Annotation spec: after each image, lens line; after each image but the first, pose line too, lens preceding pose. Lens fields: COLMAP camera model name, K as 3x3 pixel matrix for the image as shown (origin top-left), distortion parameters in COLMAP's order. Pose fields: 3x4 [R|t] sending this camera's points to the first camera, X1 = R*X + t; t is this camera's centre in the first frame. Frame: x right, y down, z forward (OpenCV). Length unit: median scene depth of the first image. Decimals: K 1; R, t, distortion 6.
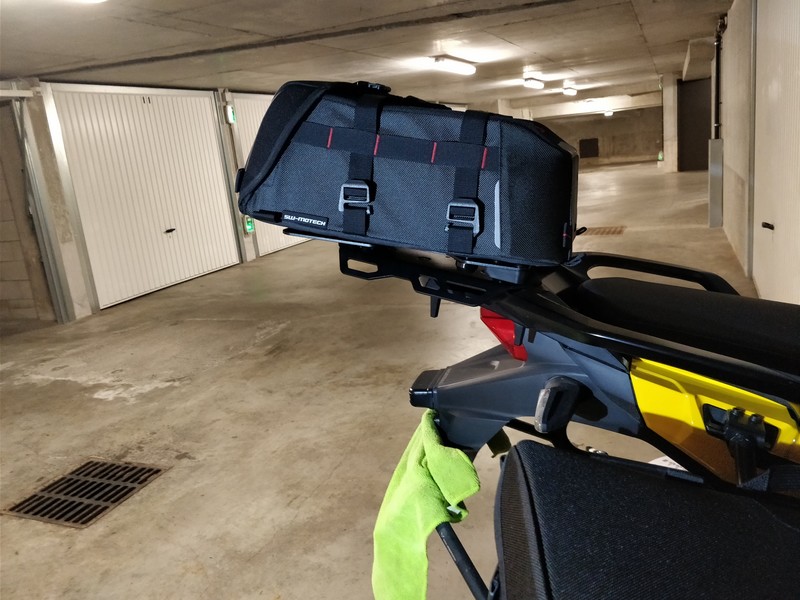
lens RADIAL K [[645.4, 0, 402.9], [0, 645.4, 297.6], [0, 0, 1]] dist [0.002371, -0.021751]
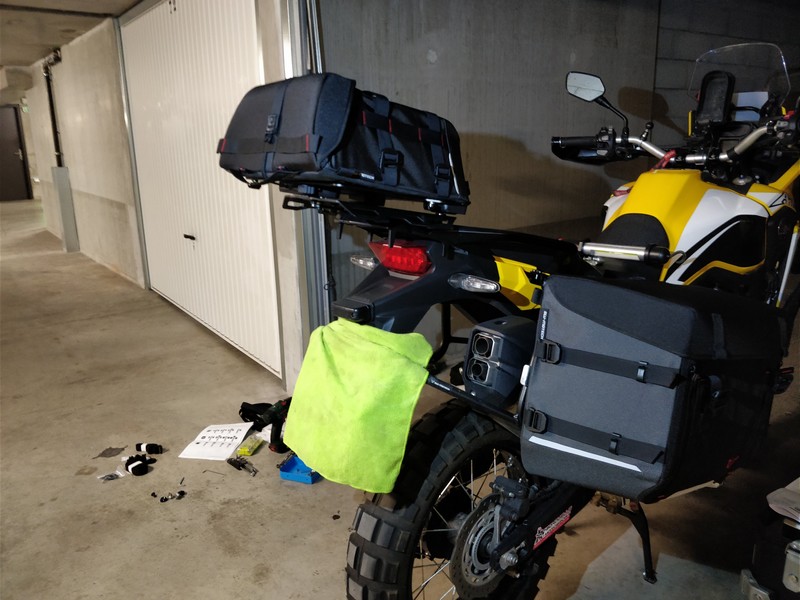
lens RADIAL K [[645.4, 0, 403.0], [0, 645.4, 296.2], [0, 0, 1]] dist [0.002371, -0.021751]
pose [[0.516444, -0.118169, 0.848129, -0.214233], [0.164119, 0.985731, 0.037405, 0.013618], [-0.840447, 0.119877, 0.528468, 0.038314]]
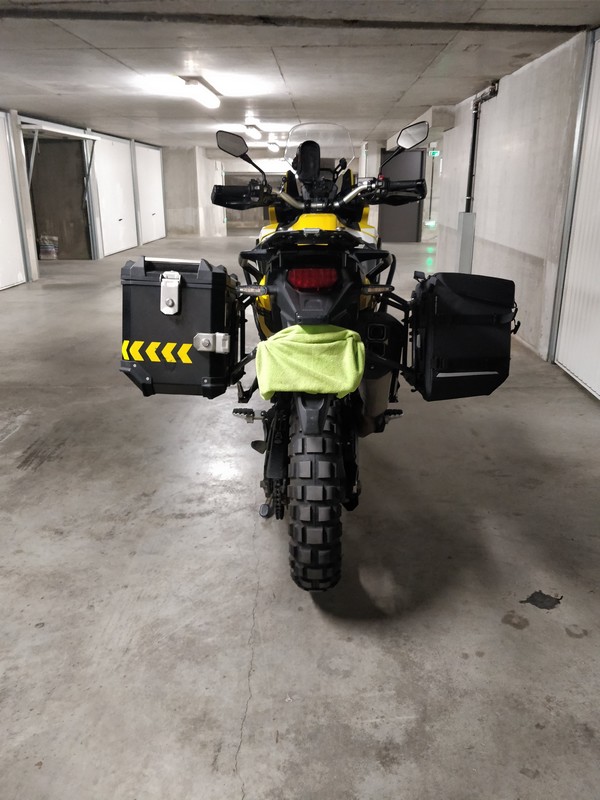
lens RADIAL K [[645.4, 0, 293.8], [0, 645.4, 408.3], [0, 0, 1]] dist [0.002371, -0.021751]
pose [[0.937056, -0.011791, 0.348980, -0.183494], [-0.016298, 0.996864, 0.077443, -0.034947], [-0.348798, -0.078257, 0.933925, 0.256912]]
